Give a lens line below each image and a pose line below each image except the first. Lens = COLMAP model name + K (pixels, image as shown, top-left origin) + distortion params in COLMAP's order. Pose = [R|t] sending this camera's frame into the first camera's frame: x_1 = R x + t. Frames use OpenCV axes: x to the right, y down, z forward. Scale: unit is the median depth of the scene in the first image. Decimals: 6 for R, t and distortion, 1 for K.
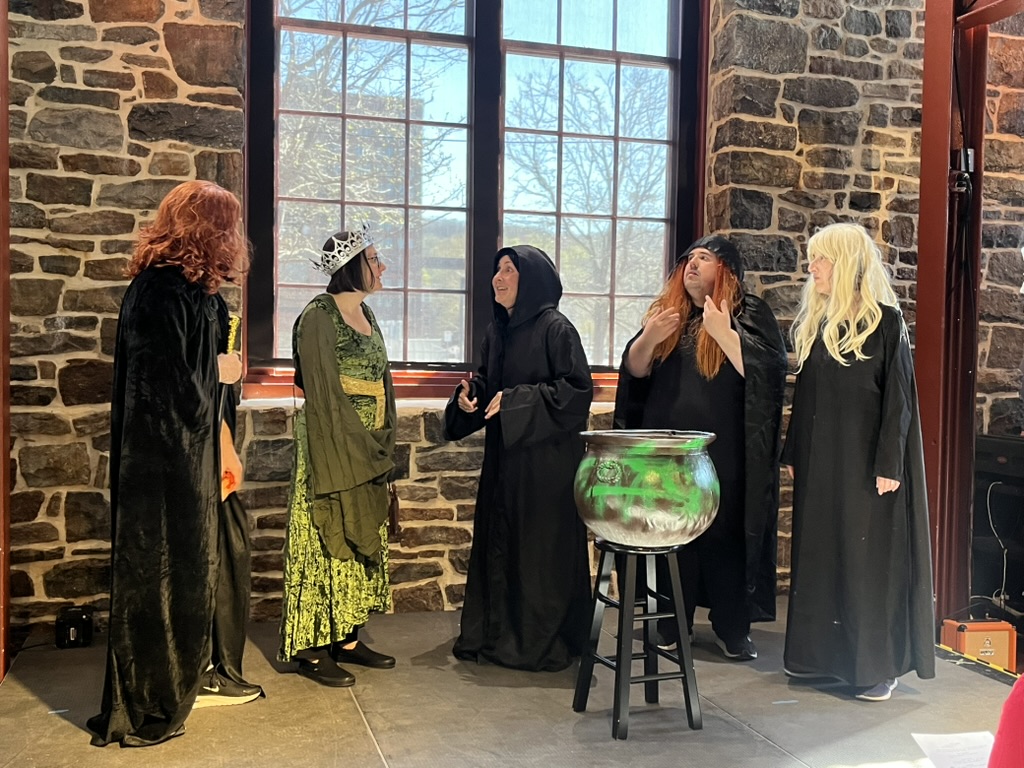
lens RADIAL K [[1076.0, 0, 513.3], [0, 1076.0, 386.7], [0, 0, 1]] dist [0.006377, 0.000000]
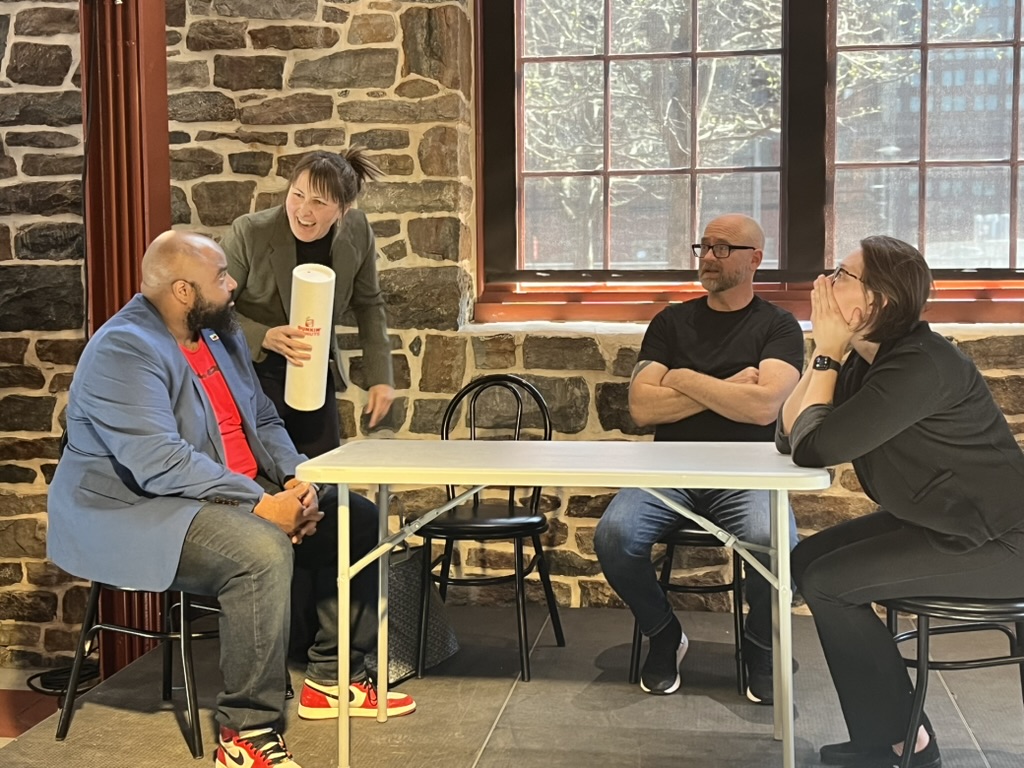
lens RADIAL K [[1455.1, 0, 512.9], [0, 1455.1, 381.7], [0, 0, 1]] dist [0.021908, 0.000000]
pose [[0.902569, 0.011432, -0.430392, 0.249481], [0.009686, 0.998855, 0.046845, 0.005297], [0.430435, -0.046450, 0.901425, 0.061112]]
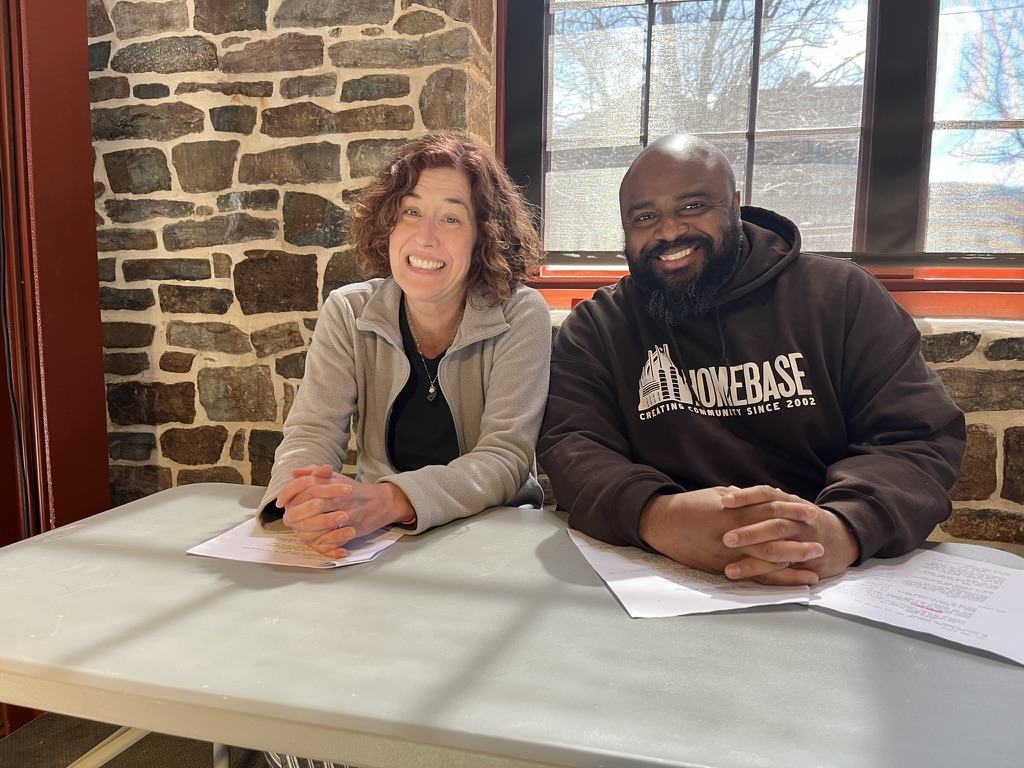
lens RADIAL K [[790.2, 0, 508.9], [0, 790.2, 377.0], [0, 0, 1]] dist [0.016613, 0.001142]
pose [[0.853817, 0.054838, -0.517677, 0.022765], [-0.009790, 0.995952, 0.089354, 0.010199], [0.520482, -0.071223, 0.850897, 0.627586]]
